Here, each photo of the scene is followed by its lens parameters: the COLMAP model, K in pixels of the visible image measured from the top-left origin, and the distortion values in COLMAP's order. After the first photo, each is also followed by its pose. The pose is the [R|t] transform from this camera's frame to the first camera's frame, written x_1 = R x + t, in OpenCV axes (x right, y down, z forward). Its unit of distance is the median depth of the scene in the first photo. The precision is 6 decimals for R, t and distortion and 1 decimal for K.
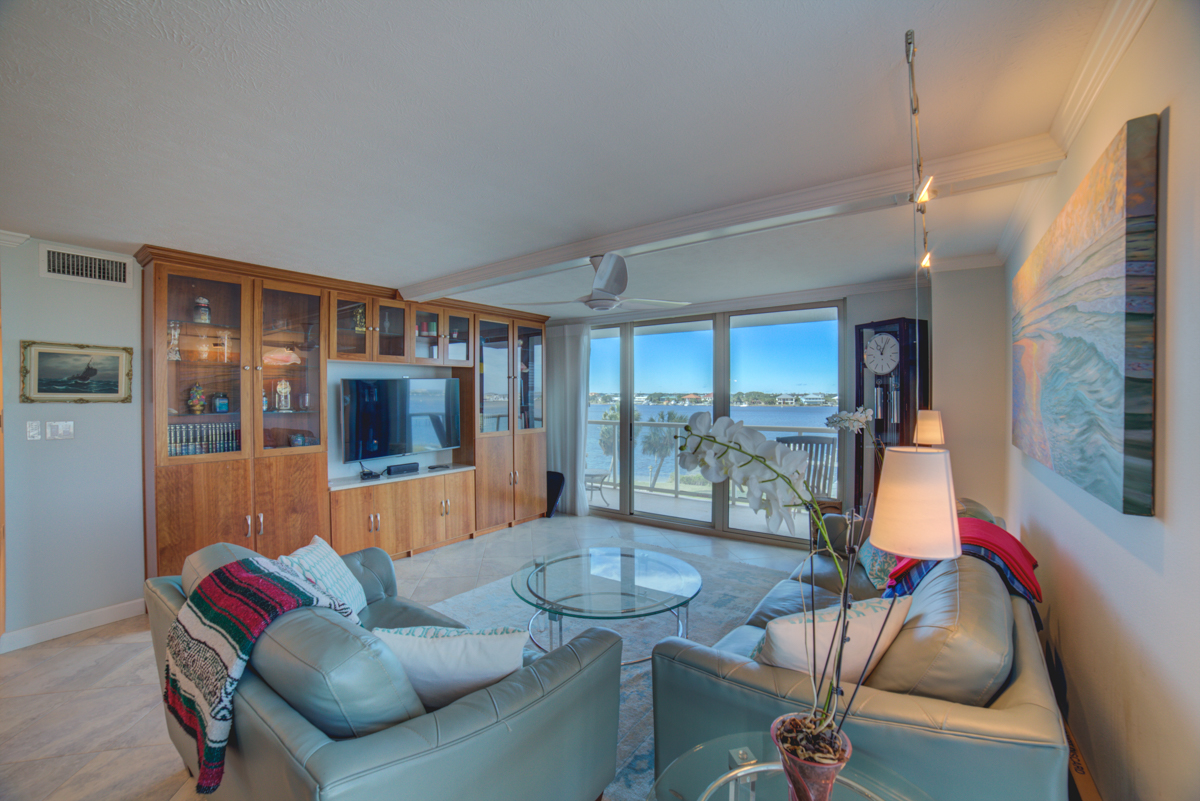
lens RADIAL K [[481.8, 0, 598.5], [0, 481.8, 398.1], [0, 0, 1]] dist [-0.101948, 0.033587]
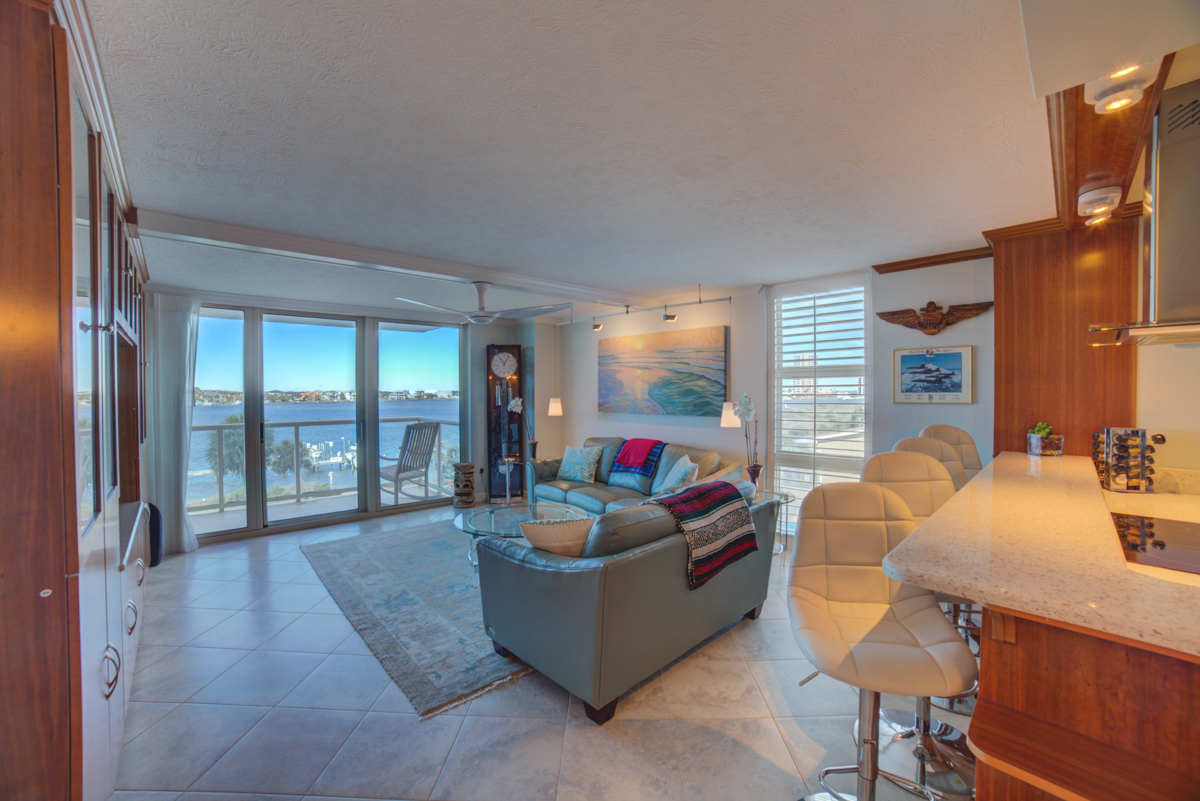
lens RADIAL K [[481.8, 0, 598.5], [0, 481.8, 398.1], [0, 0, 1]] dist [-0.101948, 0.033587]
pose [[0.182754, -0.015004, 0.983044, -0.980569], [0.010687, 0.999855, 0.013274, 0.001804], [-0.983101, 0.008080, 0.182888, 0.366600]]
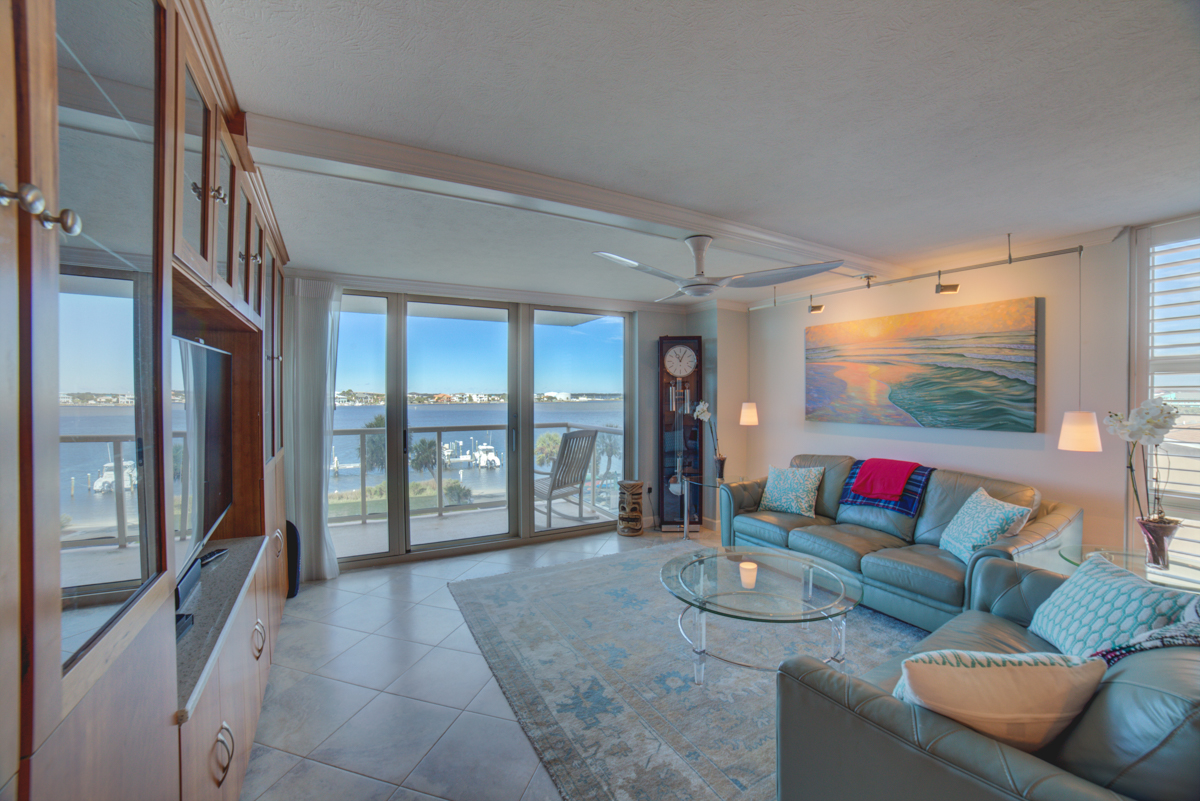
lens RADIAL K [[481.8, 0, 598.5], [0, 481.8, 398.1], [0, 0, 1]] dist [-0.101948, 0.033587]
pose [[0.409730, -0.007609, 0.912175, -0.726806], [0.007237, 0.999961, 0.005090, 0.000711], [-0.912178, 0.004515, 0.409770, 0.648390]]
